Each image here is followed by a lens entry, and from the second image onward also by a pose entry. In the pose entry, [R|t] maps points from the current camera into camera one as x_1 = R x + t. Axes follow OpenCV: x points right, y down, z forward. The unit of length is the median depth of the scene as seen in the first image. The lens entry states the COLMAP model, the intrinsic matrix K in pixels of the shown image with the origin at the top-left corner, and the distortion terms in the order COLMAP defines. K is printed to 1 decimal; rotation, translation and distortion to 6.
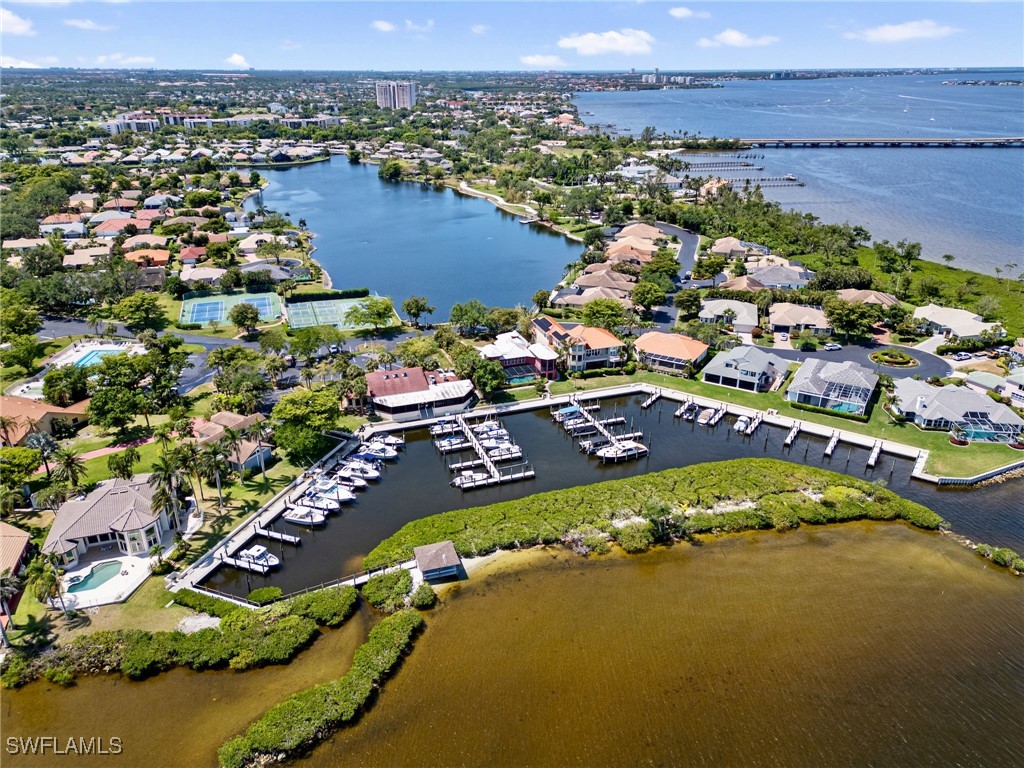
lens RADIAL K [[719.1, 0, 508.0], [0, 719.1, 382.6], [0, 0, 1]] dist [0.075413, -0.077610]
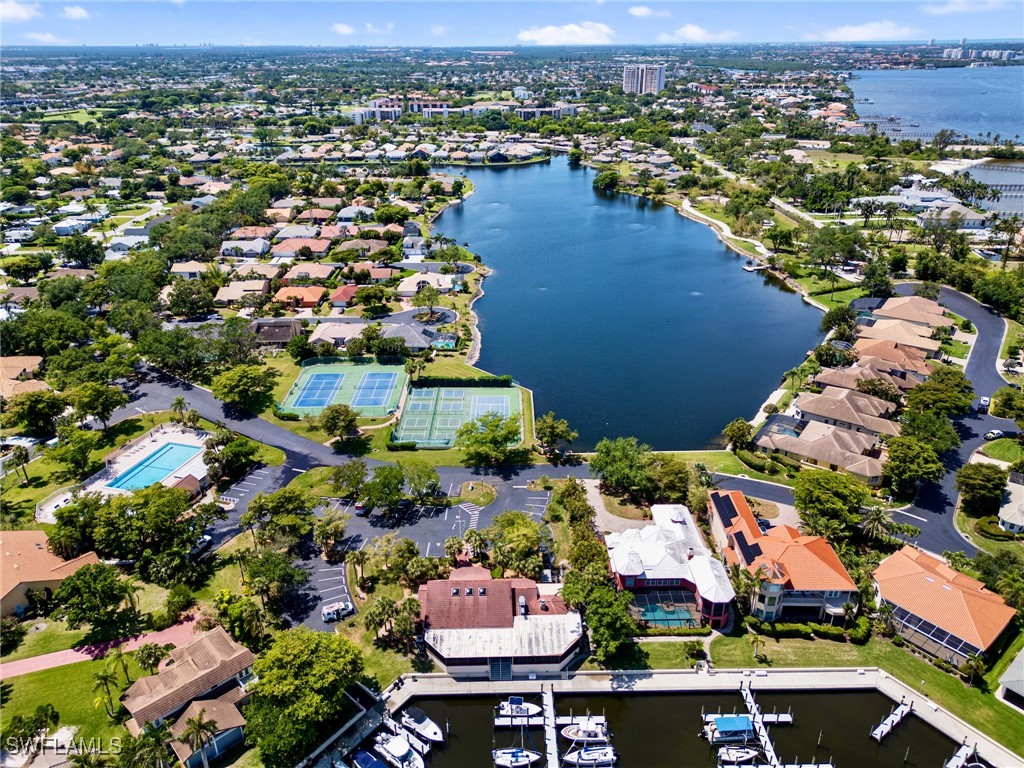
lens RADIAL K [[719.1, 0, 508.0], [0, 719.1, 382.6], [0, 0, 1]] dist [0.075413, -0.077610]
pose [[0.947106, 0.130527, -0.293176, 0.039262], [-0.121721, 0.991395, 0.048164, -0.192460], [0.296940, -0.009931, 0.954844, 0.300947]]
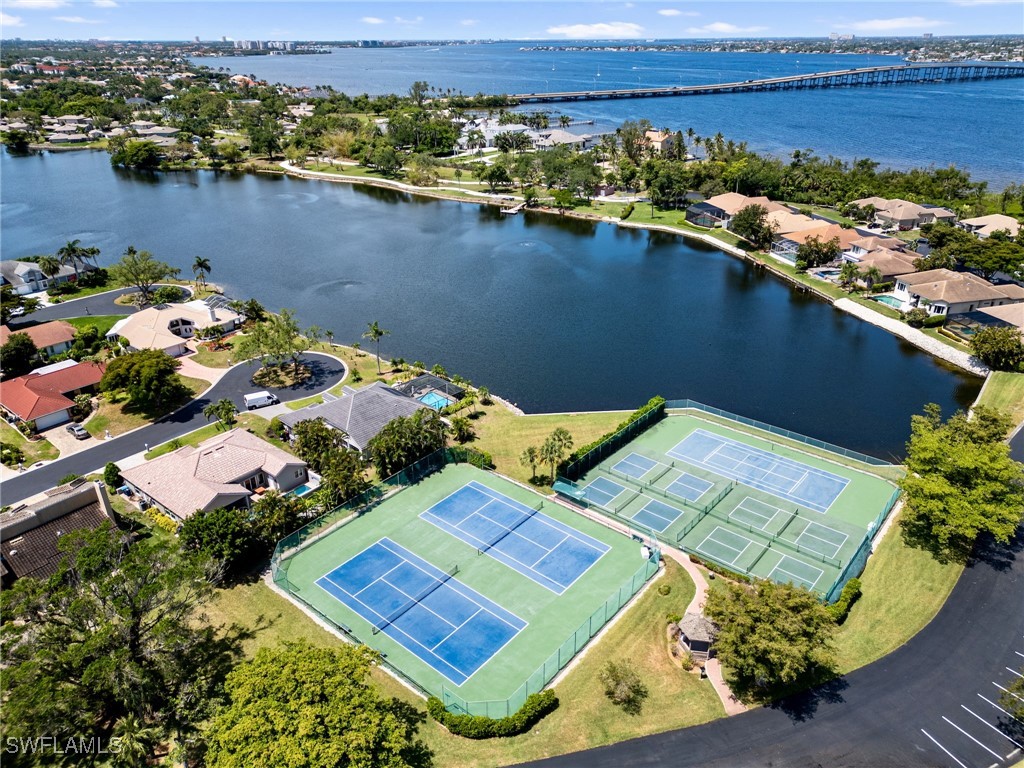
lens RADIAL K [[719.5, 0, 508.1], [0, 719.5, 384.6], [0, 0, 1]] dist [0.058365, -0.044168]
pose [[0.858660, -0.224275, 0.460874, -0.562386], [0.207885, 0.974294, 0.086806, -0.232858], [-0.468495, 0.021272, 0.883210, 0.788100]]
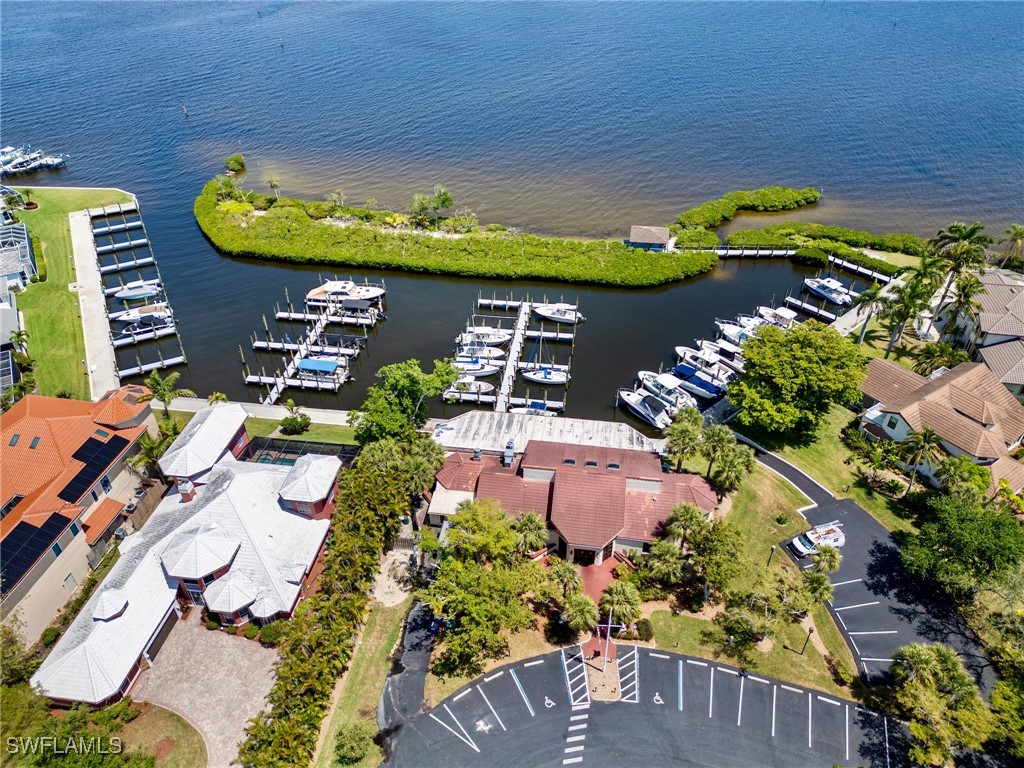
lens RADIAL K [[719.1, 0, 508.0], [0, 719.1, 382.6], [0, 0, 1]] dist [0.075413, -0.077610]
pose [[-0.882906, -0.277494, 0.378779, -0.207192], [0.191485, 0.523776, 0.830056, -0.309657], [-0.428731, 0.805392, -0.409309, 0.929825]]
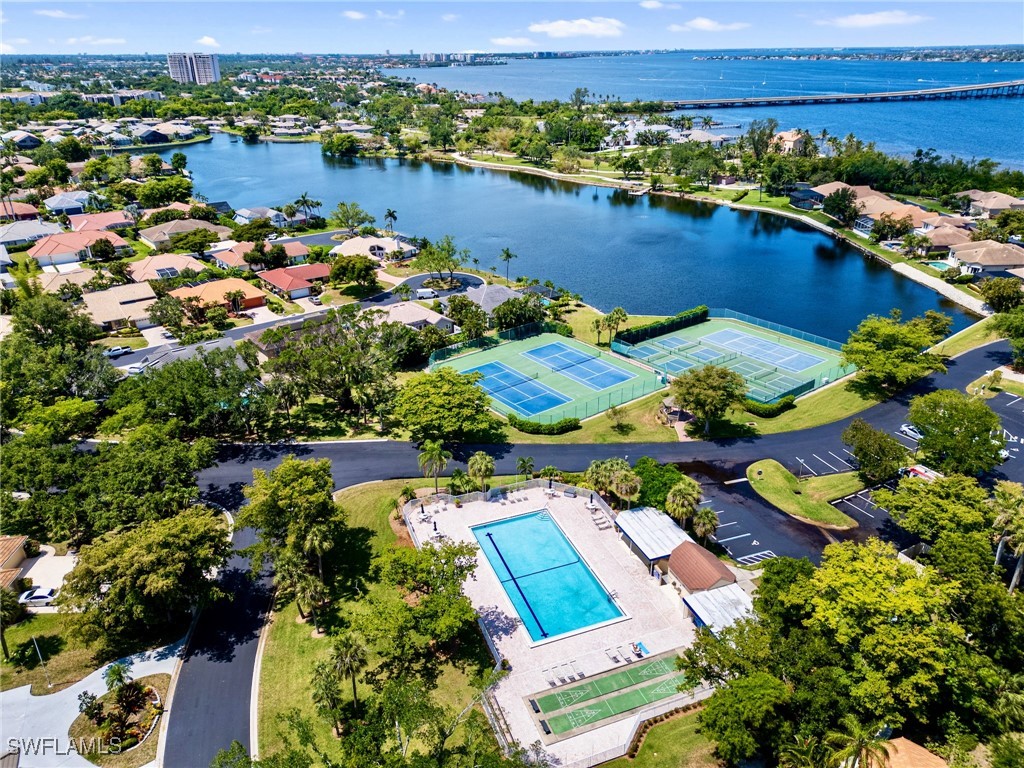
lens RADIAL K [[719.1, 0, 508.0], [0, 719.1, 382.6], [0, 0, 1]] dist [0.075413, -0.077610]
pose [[0.948930, -0.138536, 0.283443, -0.627260], [0.133159, 0.990356, 0.038250, -0.135088], [-0.286008, 0.001446, 0.958226, 0.568968]]
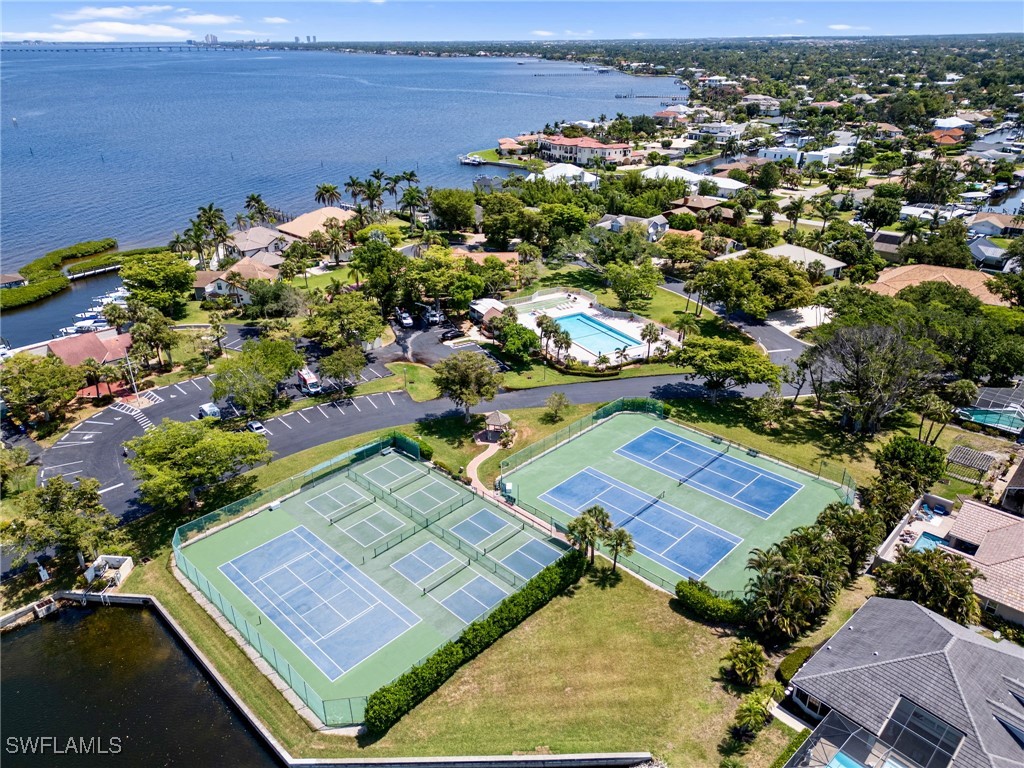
lens RADIAL K [[725.7, 0, 509.5], [0, 725.7, 385.0], [0, 0, 1]] dist [0.083903, -0.091987]
pose [[-0.893326, 0.200077, -0.402416, -0.191727], [-0.171414, 0.676044, 0.716646, -0.436995], [0.415435, 0.709178, -0.569632, 1.284530]]
